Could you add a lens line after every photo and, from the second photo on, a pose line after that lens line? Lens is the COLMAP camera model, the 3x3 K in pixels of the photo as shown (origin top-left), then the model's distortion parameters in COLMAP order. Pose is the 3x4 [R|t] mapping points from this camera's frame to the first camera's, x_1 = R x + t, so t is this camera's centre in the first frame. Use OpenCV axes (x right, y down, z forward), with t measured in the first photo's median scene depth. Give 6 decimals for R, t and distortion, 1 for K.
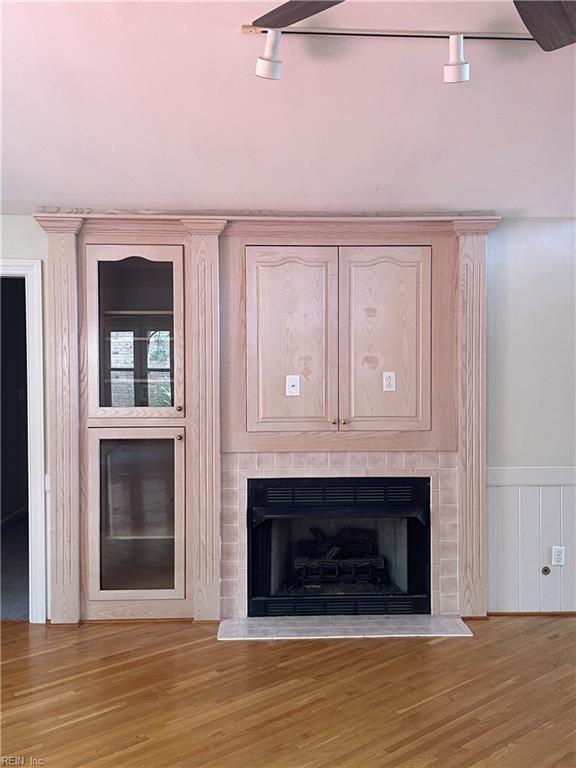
lens RADIAL K [[762.4, 0, 310.2], [0, 762.4, 373.8], [0, 0, 1]] dist [0.060240, 0.000000]
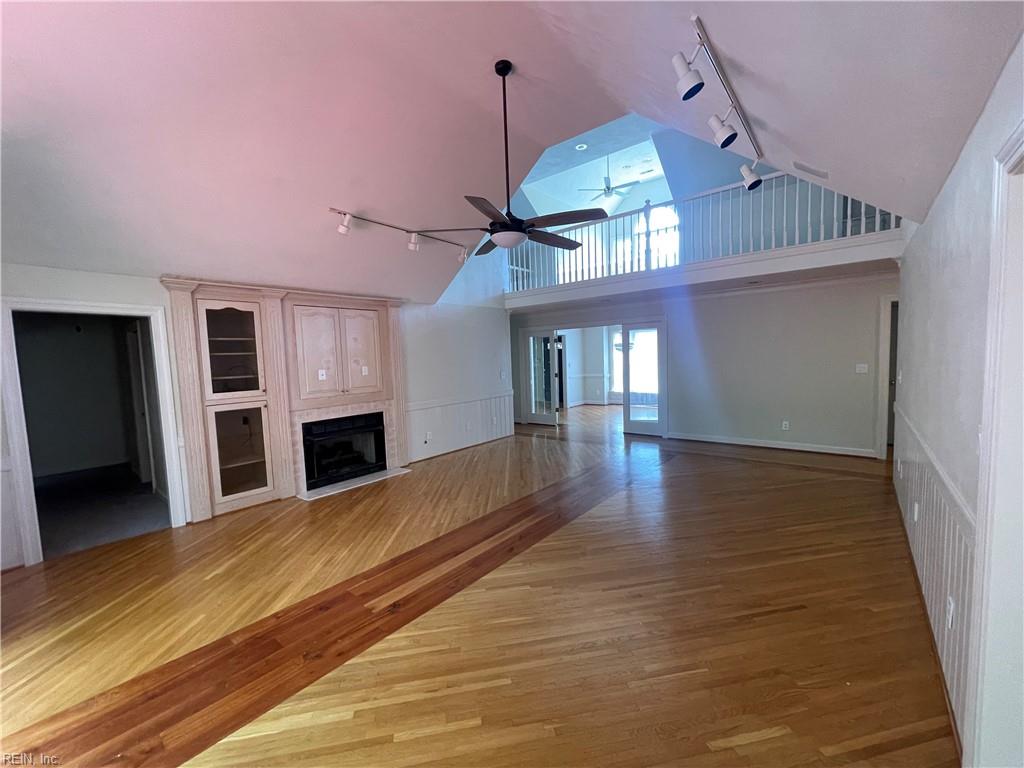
lens RADIAL K [[413.0, 0, 508.9], [0, 413.0, 386.0], [0, 0, 1]] dist [0.003261, 0.000181]
pose [[0.672570, -0.077098, 0.736006, -0.507235], [0.051174, 0.997023, 0.057678, 0.006250], [-0.738262, -0.001128, 0.674513, -0.124254]]
